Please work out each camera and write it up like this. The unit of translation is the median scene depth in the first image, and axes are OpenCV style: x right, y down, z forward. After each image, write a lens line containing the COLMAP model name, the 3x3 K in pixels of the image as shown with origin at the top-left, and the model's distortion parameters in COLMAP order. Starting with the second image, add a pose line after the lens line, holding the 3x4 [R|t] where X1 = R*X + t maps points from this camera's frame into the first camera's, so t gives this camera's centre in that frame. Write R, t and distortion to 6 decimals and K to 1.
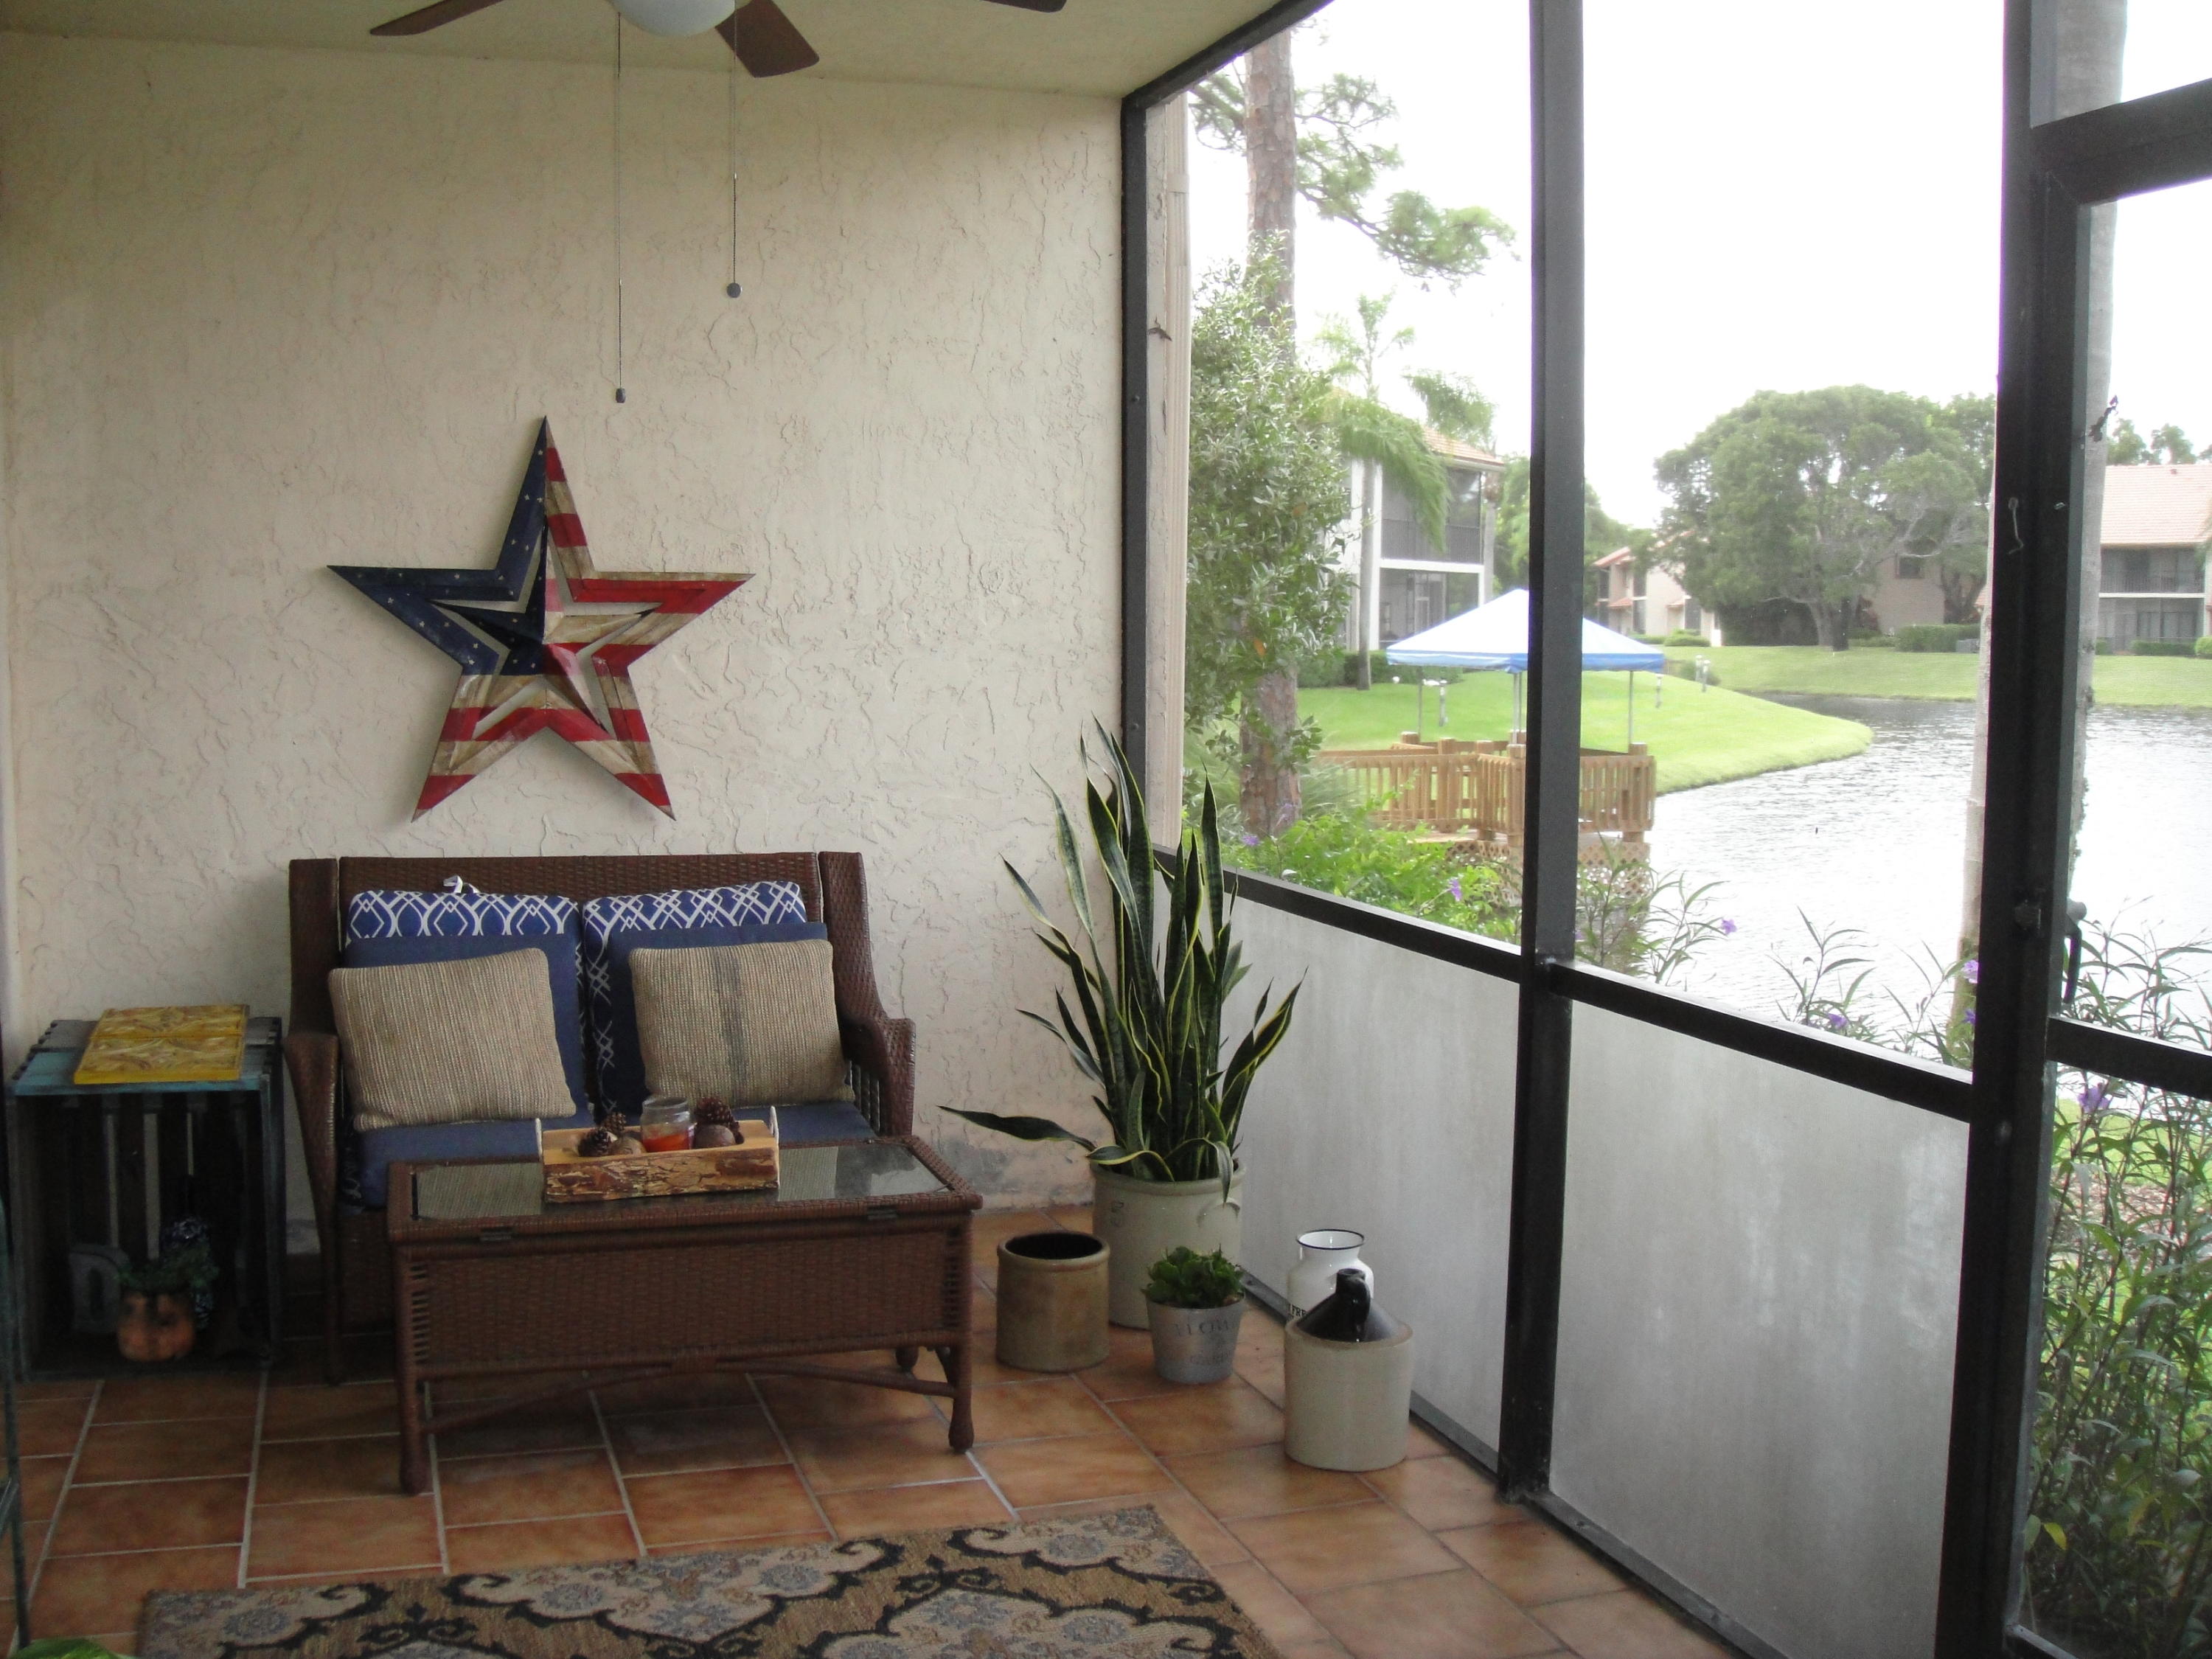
lens RADIAL K [[2270.1, 0, 1106.0], [0, 2270.1, 829.5], [0, 0, 1]] dist [-0.143698, 0.018228]
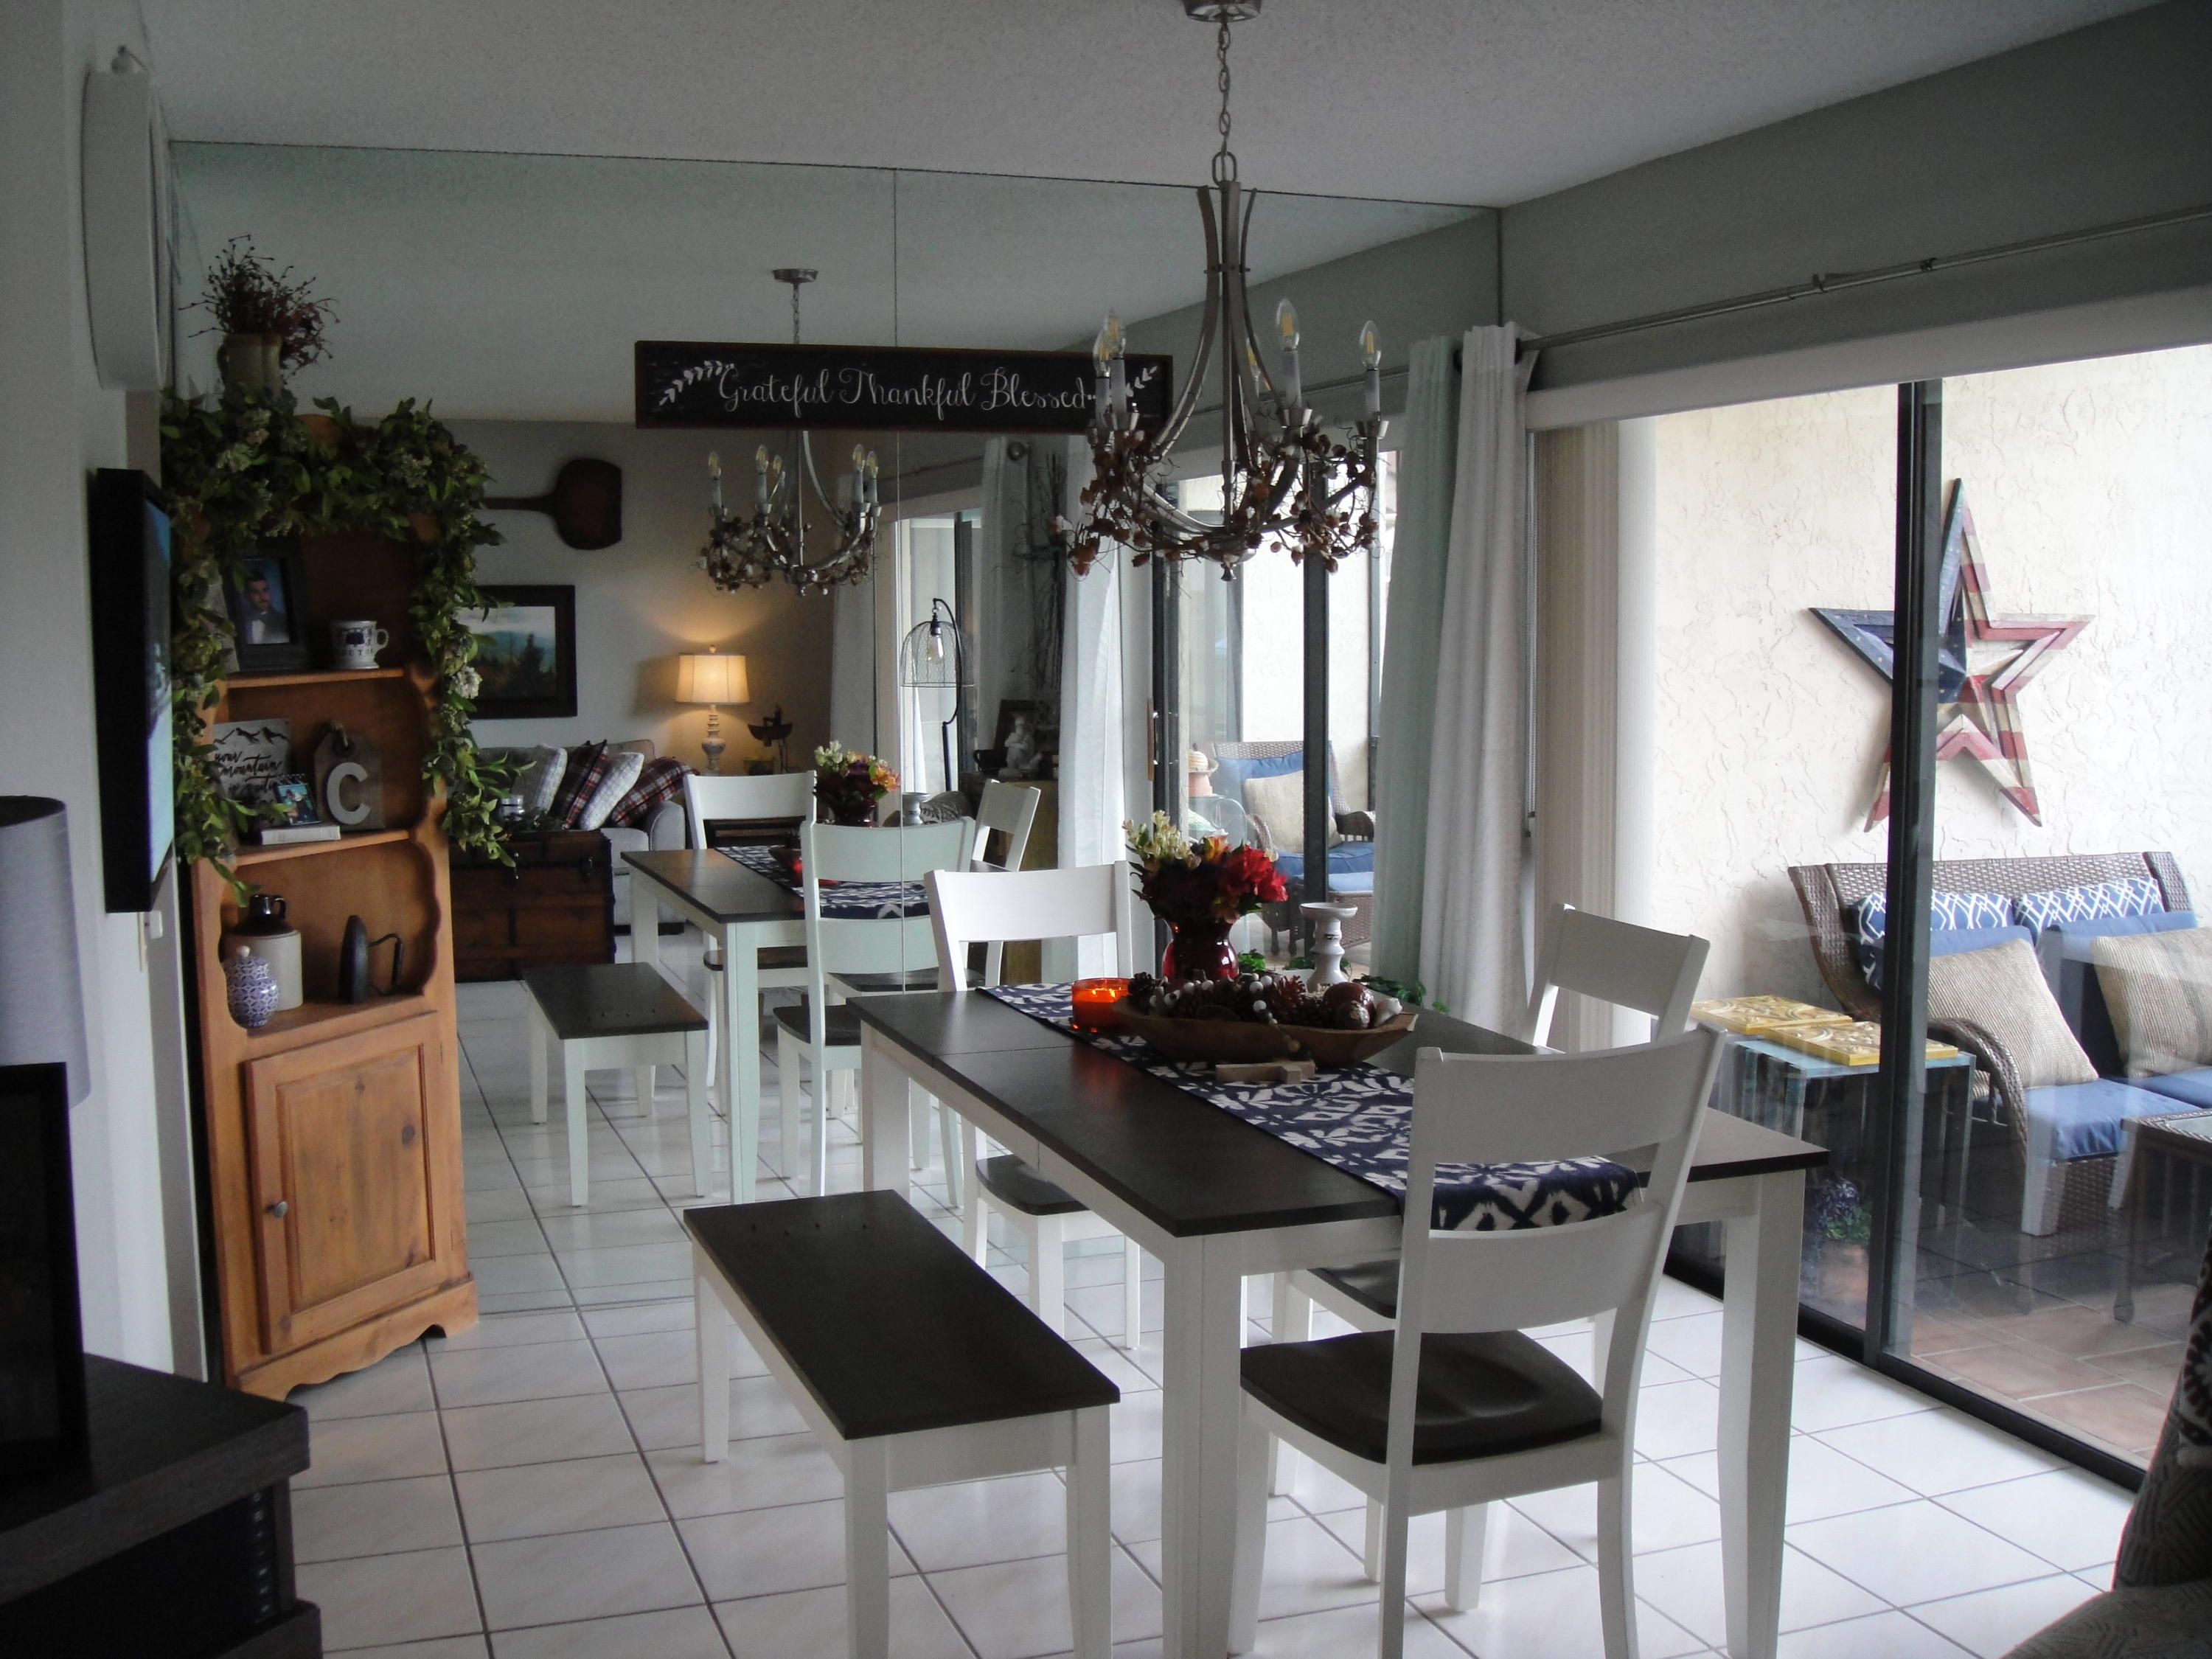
lens RADIAL K [[2270.1, 0, 1106.0], [0, 2270.1, 829.5], [0, 0, 1]] dist [-0.143698, 0.018228]
pose [[0.999384, -0.014552, 0.031924, -0.402846], [0.014454, 0.999890, 0.003301, -0.007650], [-0.031968, -0.002838, 0.999485, -0.070208]]
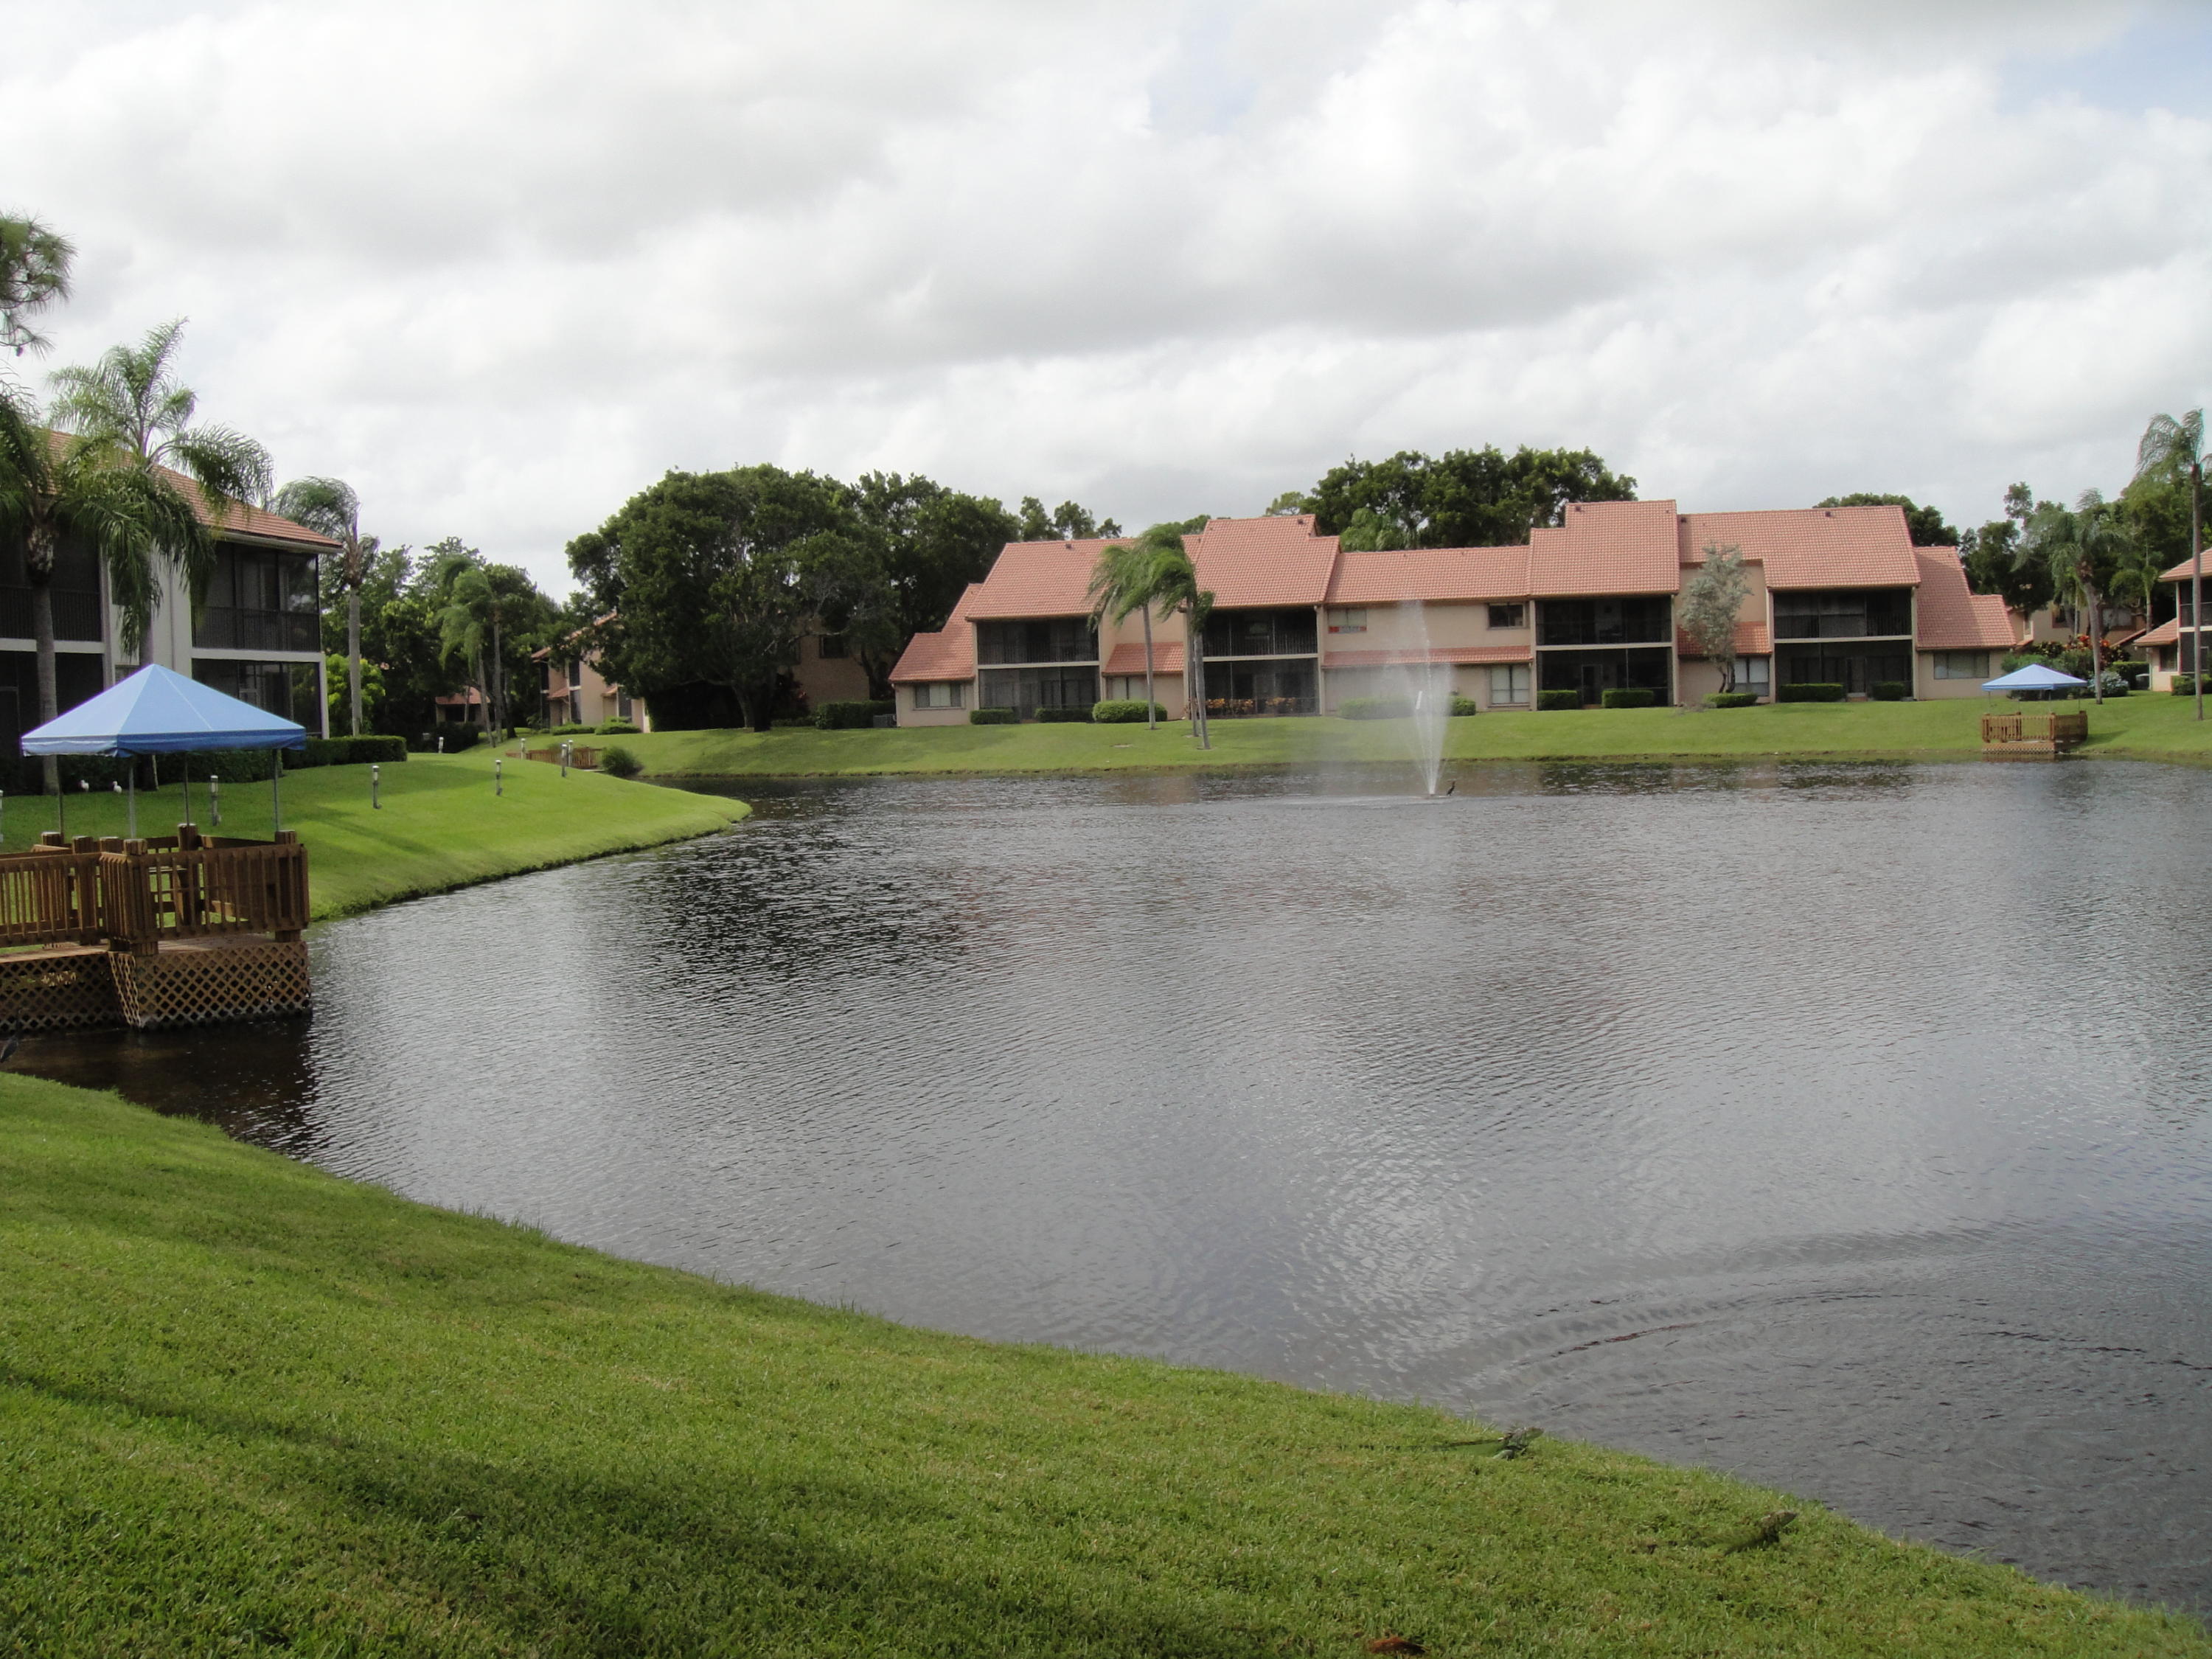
lens RADIAL K [[2270.1, 0, 1106.0], [0, 2270.1, 829.5], [0, 0, 1]] dist [-0.143698, 0.018228]
pose [[0.904006, -0.051587, 0.424396, 0.052364], [0.069221, 0.997257, -0.026226, 0.002255], [-0.421879, 0.053086, 0.905097, 0.022351]]
